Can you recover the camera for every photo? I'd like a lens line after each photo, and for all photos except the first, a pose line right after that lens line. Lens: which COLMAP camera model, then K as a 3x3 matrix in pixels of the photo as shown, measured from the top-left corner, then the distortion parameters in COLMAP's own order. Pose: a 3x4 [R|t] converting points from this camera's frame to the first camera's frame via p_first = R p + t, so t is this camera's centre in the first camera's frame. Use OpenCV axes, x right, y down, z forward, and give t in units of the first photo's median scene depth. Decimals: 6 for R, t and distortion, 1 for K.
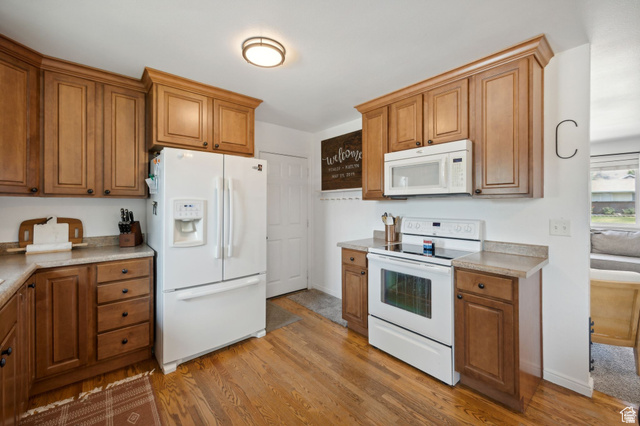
lens RADIAL K [[262.7, 0, 323.4], [0, 262.7, 203.1], [0, 0, 1]] dist [0.004739, 0.000336]
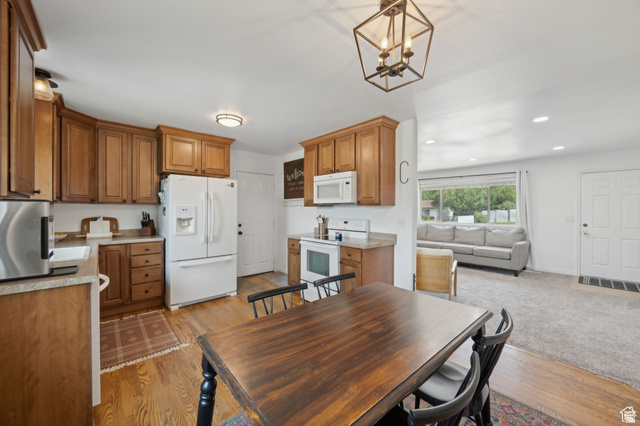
lens RADIAL K [[251.3, 0, 320.3], [0, 251.3, 211.1], [0, 0, 1]] dist [0.000096, 0.000057]
pose [[0.999924, 0.003496, 0.011822, 0.292292], [-0.003624, 0.999935, 0.010837, -0.001819], [-0.011783, -0.010879, 0.999871, -0.542925]]
